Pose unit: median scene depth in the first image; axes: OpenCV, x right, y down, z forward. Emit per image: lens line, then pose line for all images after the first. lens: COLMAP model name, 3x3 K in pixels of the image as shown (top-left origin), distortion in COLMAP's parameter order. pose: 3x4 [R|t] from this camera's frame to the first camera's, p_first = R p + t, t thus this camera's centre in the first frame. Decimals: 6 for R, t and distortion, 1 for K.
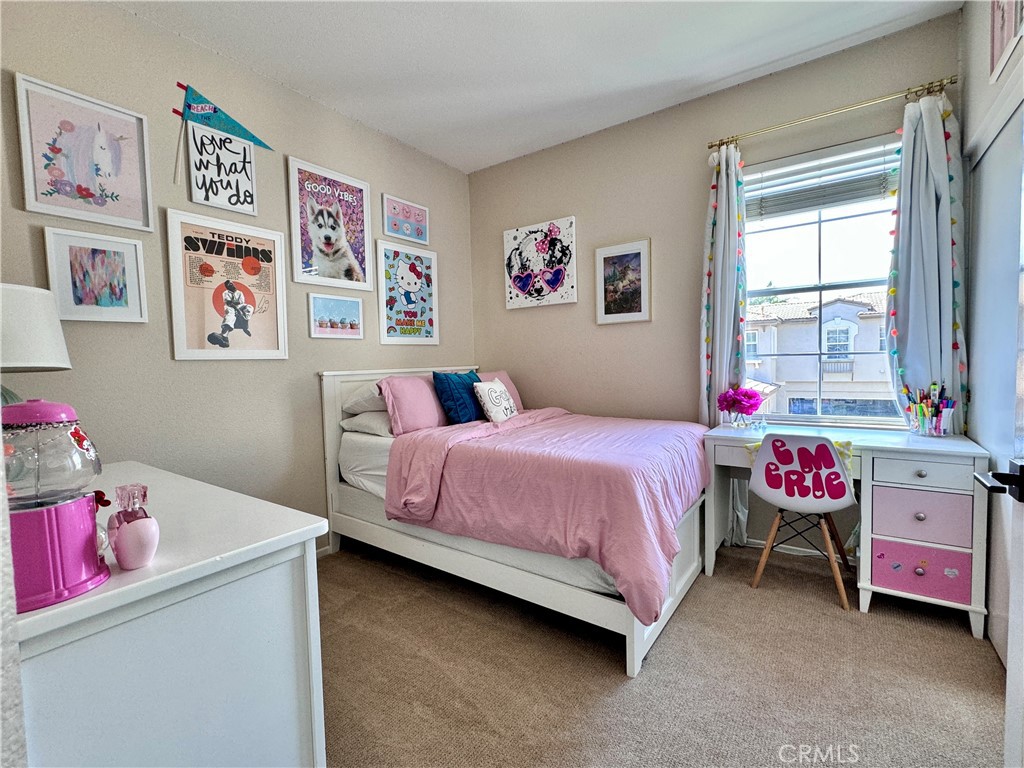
lens RADIAL K [[465.9, 0, 511.4], [0, 465.9, 383.9], [0, 0, 1]] dist [-0.002960, 0.000567]
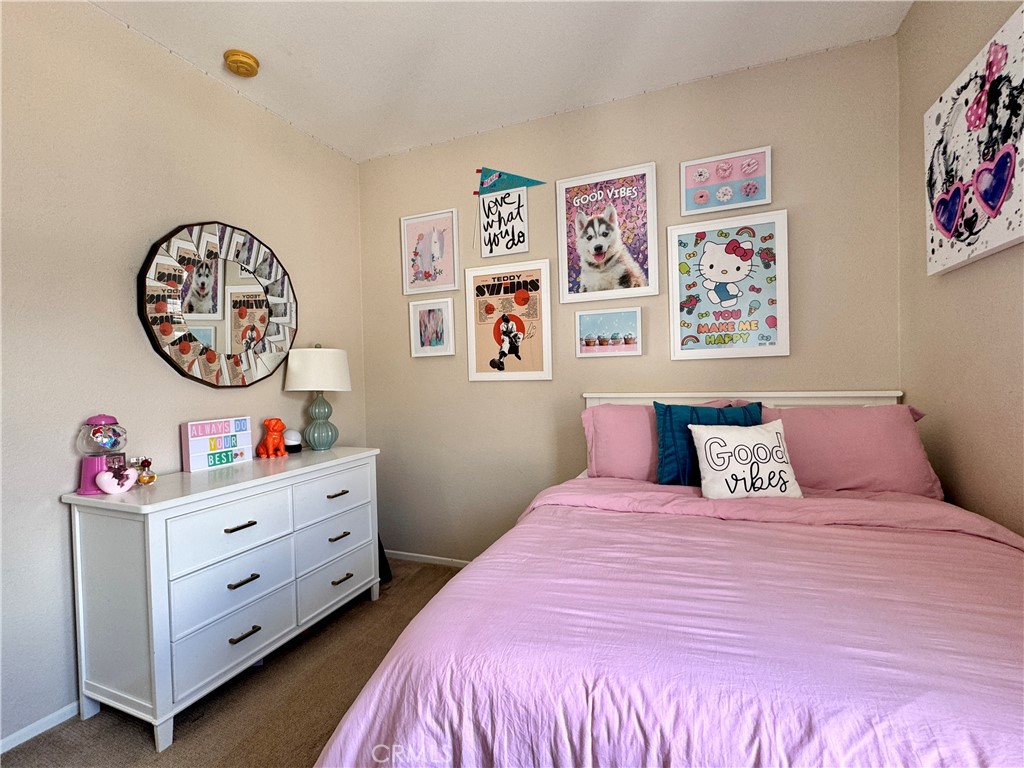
lens RADIAL K [[465.9, 0, 510.4], [0, 465.9, 383.0], [0, 0, 1]] dist [-0.002960, 0.000567]
pose [[0.224492, 0.035702, -0.973822, 0.466019], [-0.031432, 0.999074, 0.029382, -0.067957], [0.973969, 0.024014, 0.225407, 0.623136]]
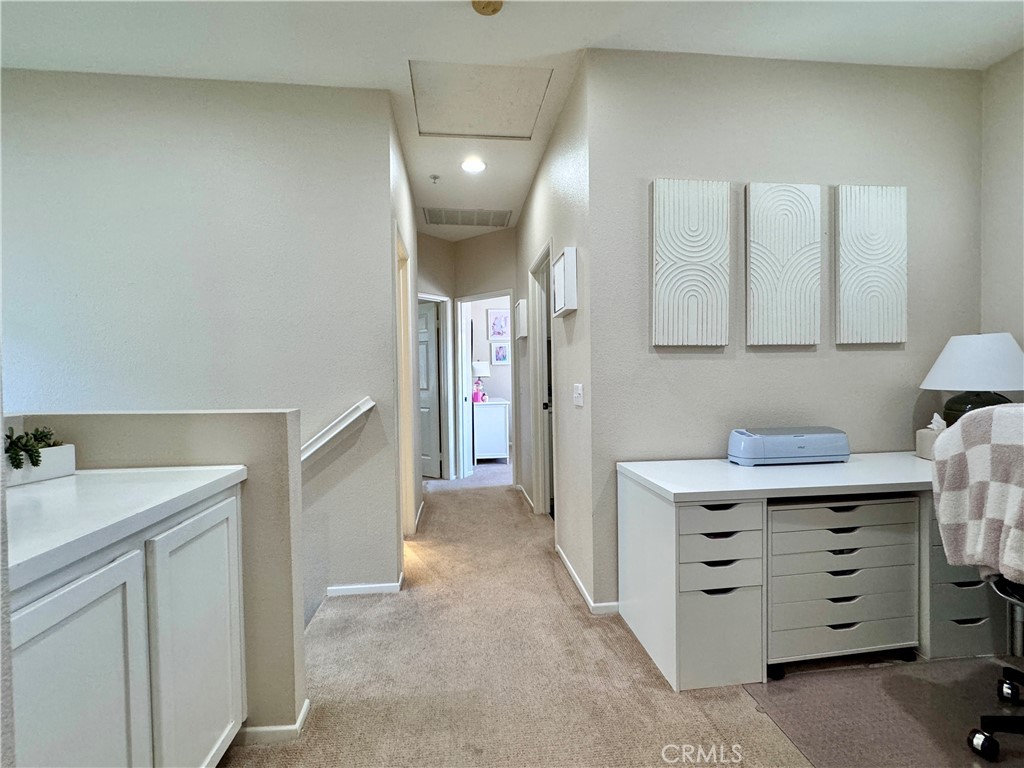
lens RADIAL K [[465.9, 0, 513.3], [0, 465.9, 385.7], [0, 0, 1]] dist [-0.002960, 0.000567]
pose [[0.670198, 0.029297, -0.741604, 1.468302], [-0.041413, 0.999140, 0.002046, 0.021697], [0.741026, 0.029341, 0.670835, -1.085181]]
